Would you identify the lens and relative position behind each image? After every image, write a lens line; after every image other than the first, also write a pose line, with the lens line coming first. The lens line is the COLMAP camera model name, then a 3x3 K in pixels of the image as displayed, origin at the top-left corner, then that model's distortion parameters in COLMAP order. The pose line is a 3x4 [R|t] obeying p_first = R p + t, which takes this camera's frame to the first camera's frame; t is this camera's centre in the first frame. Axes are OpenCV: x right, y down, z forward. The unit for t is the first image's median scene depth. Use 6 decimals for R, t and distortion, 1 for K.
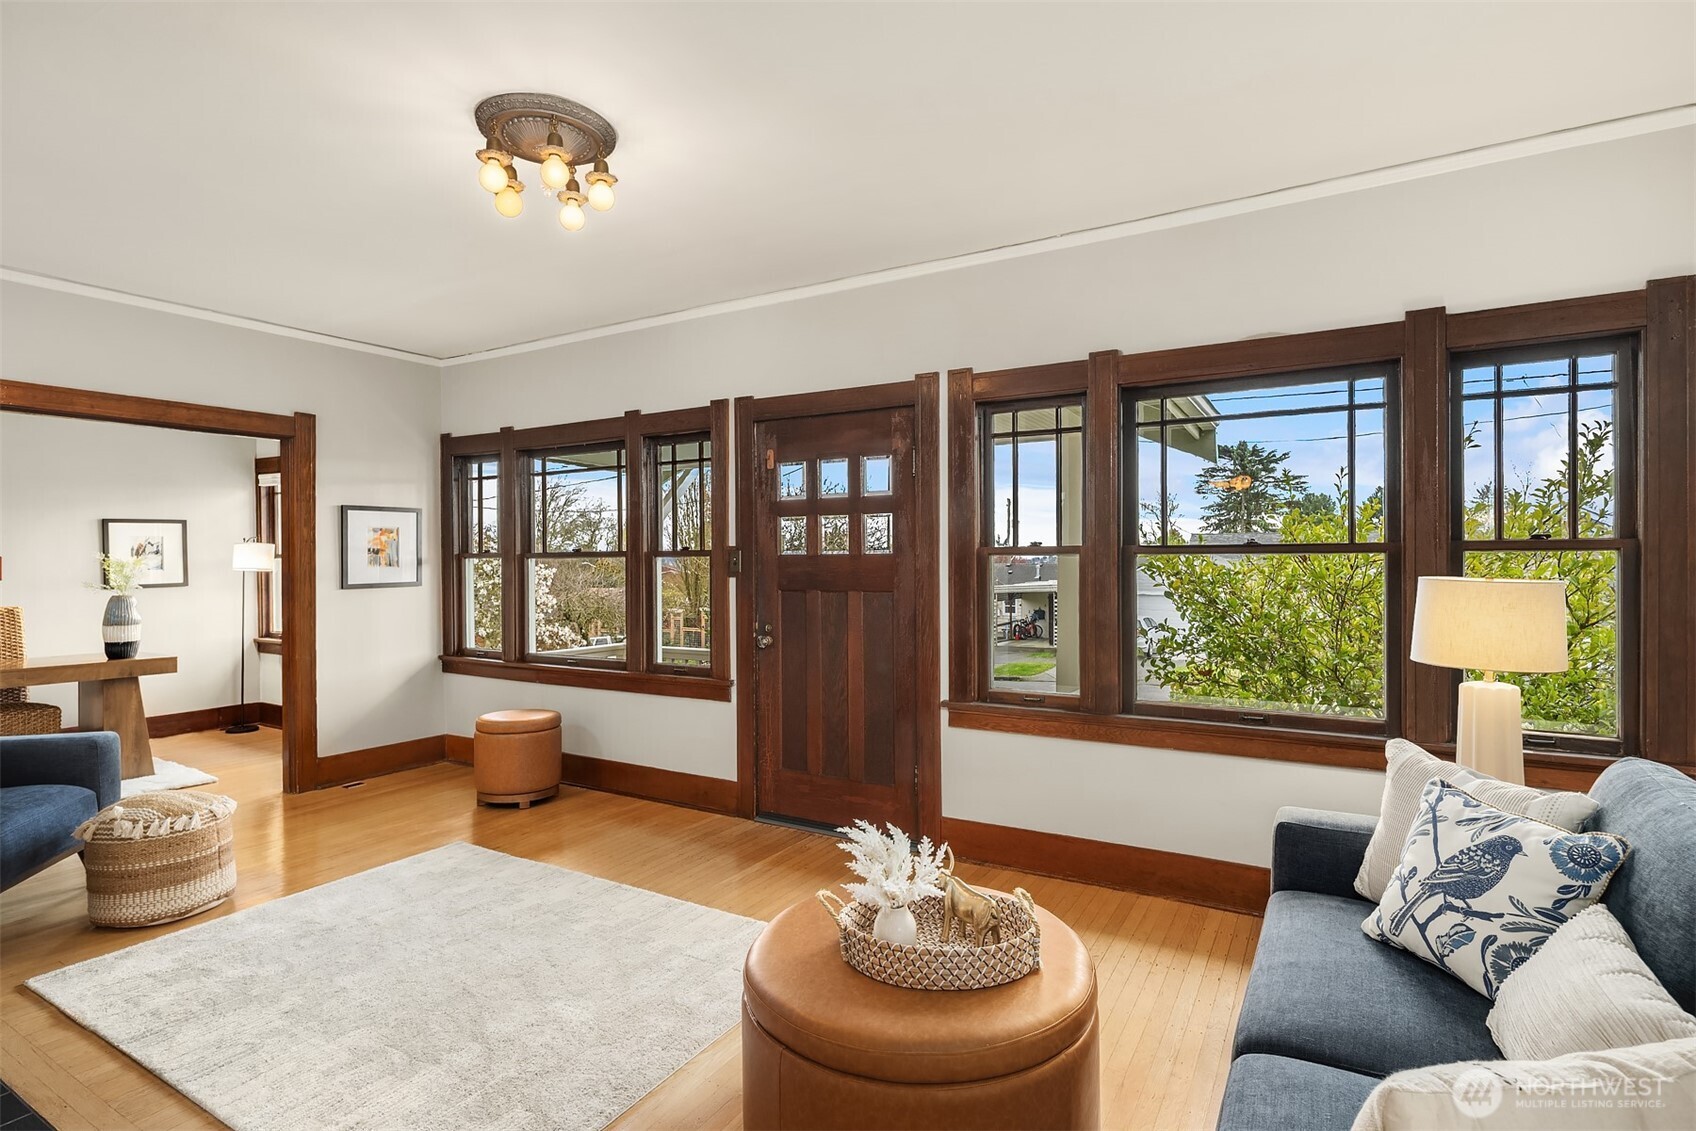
lens RADIAL K [[845.3, 0, 851.1], [0, 845.3, 549.7], [0, 0, 1]] dist [0.000836, 0.000182]
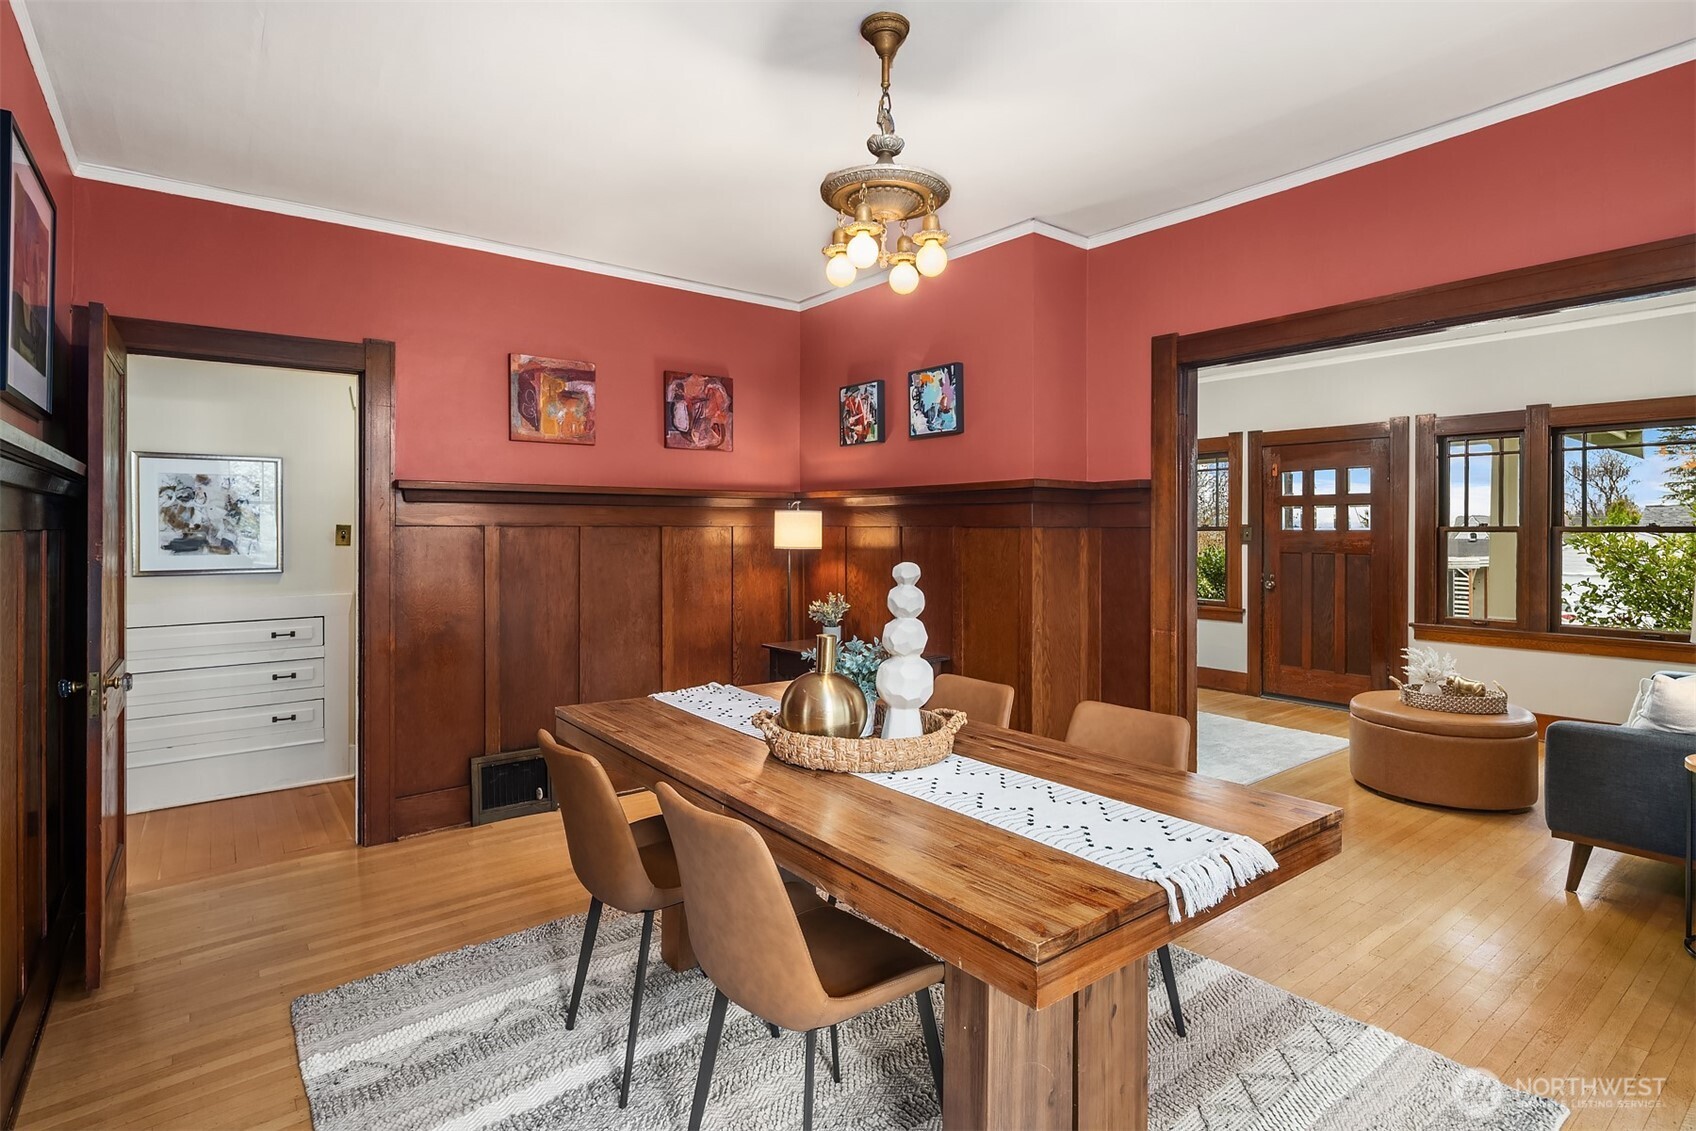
lens RADIAL K [[837.9, 0, 850.6], [0, 837.9, 528.2], [0, 0, 1]] dist [0.002623, 0.000825]
pose [[0.928964, 0.005757, -0.370126, -0.263529], [-0.002591, 0.999956, 0.009052, -0.010948], [0.370162, -0.007450, 0.928937, -0.790802]]
